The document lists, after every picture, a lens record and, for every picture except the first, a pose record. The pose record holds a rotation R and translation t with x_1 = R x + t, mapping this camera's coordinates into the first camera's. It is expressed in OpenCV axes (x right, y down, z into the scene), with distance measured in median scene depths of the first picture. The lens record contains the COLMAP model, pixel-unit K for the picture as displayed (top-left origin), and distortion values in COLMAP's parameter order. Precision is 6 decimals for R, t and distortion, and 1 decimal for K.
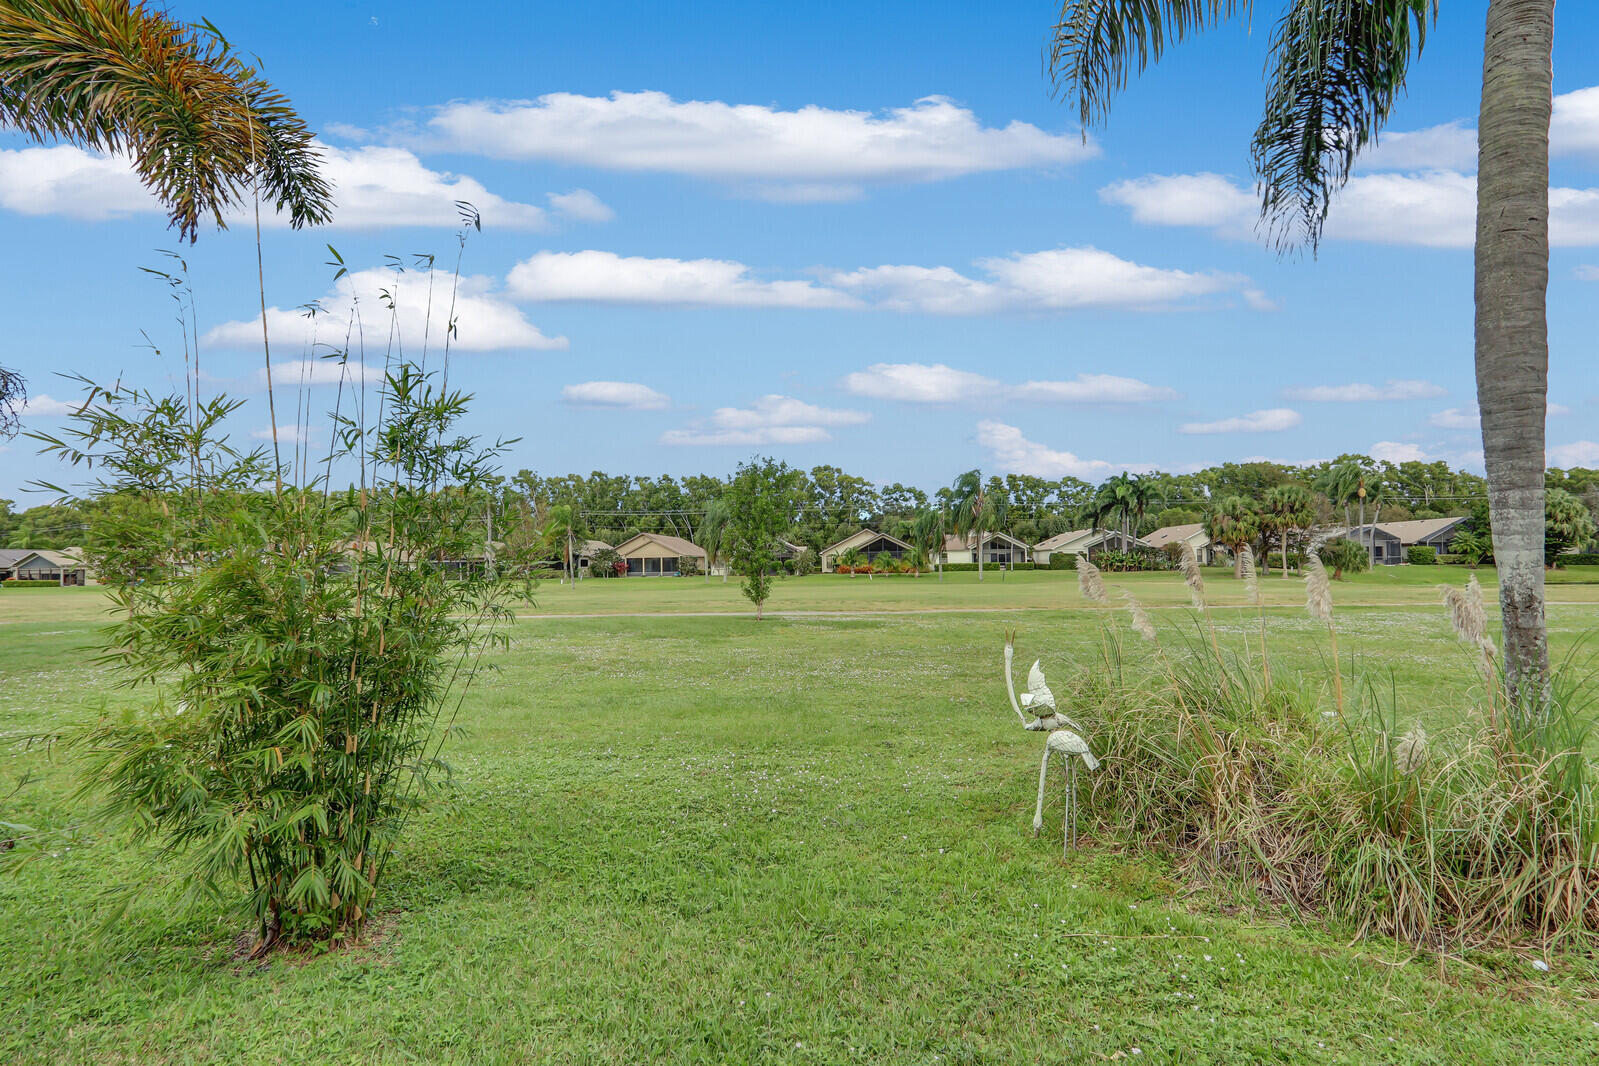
lens RADIAL K [[780.9, 0, 799.5], [0, 780.9, 533.0], [0, 0, 1]] dist [-0.000590, 0.000167]
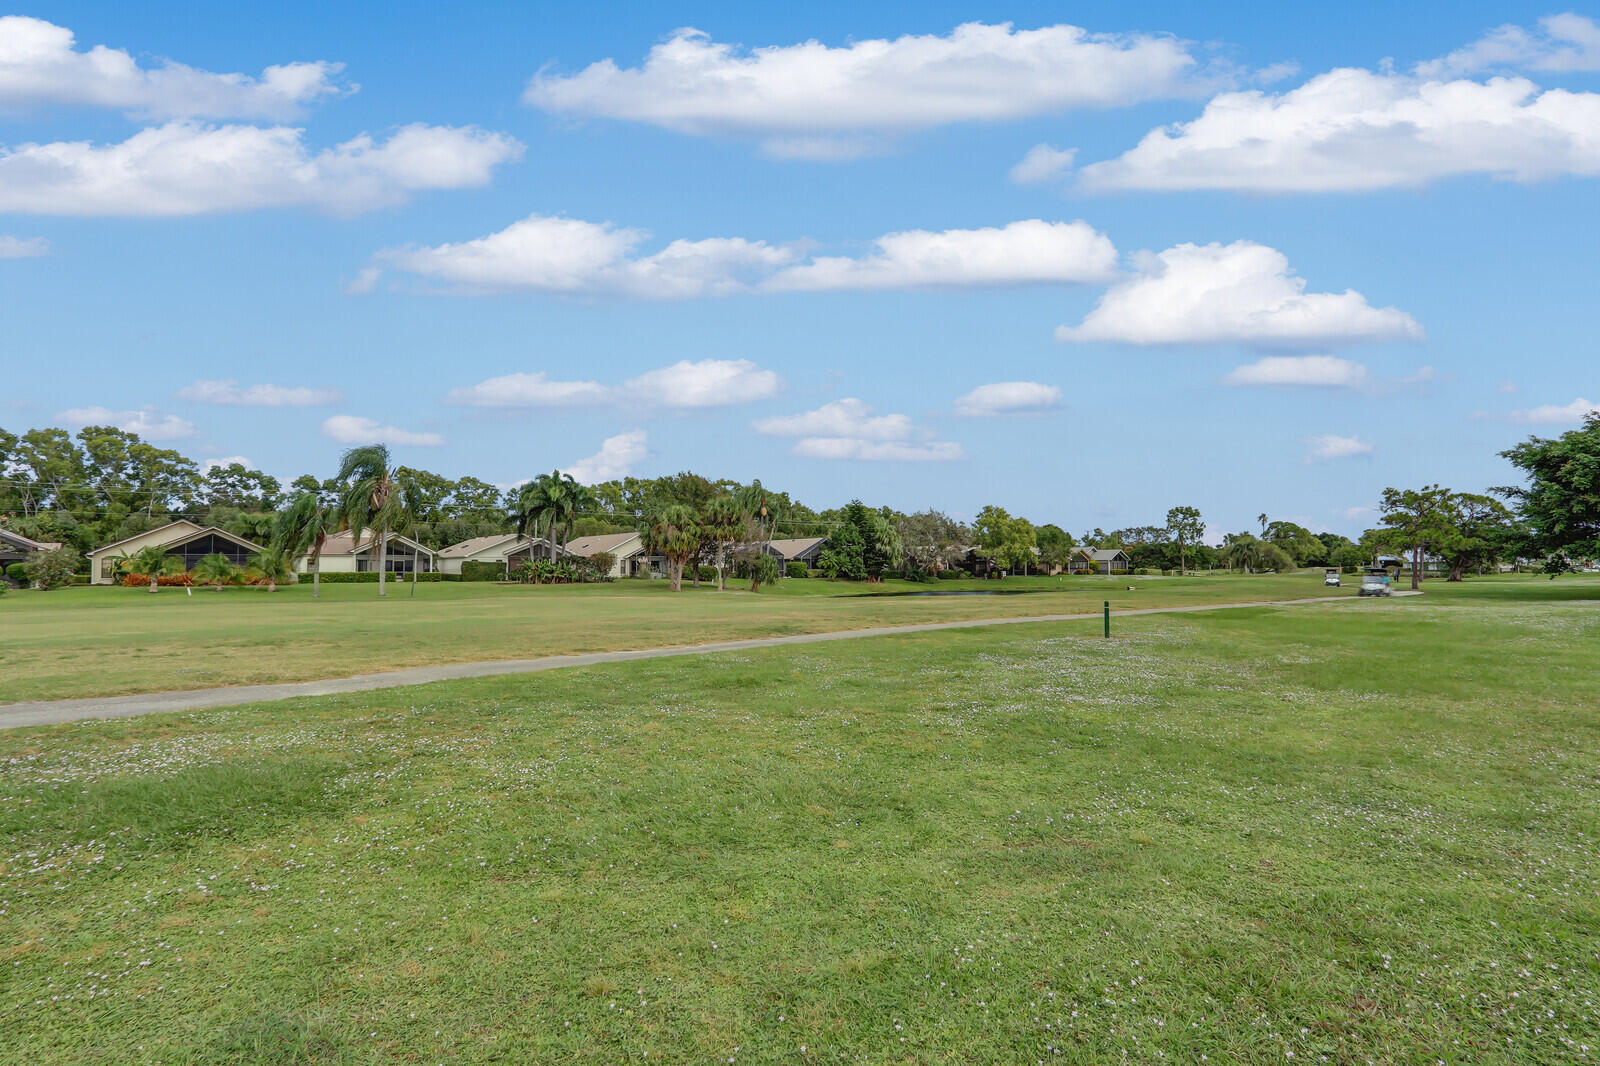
lens RADIAL K [[781.3, 0, 800.0], [0, 781.3, 533.0], [0, 0, 1]] dist [-0.000590, 0.000167]
pose [[0.722799, 0.045858, 0.689536, 0.005802], [-0.036170, 0.998939, -0.028520, 0.005949], [-0.690112, -0.004326, 0.723690, 0.138999]]
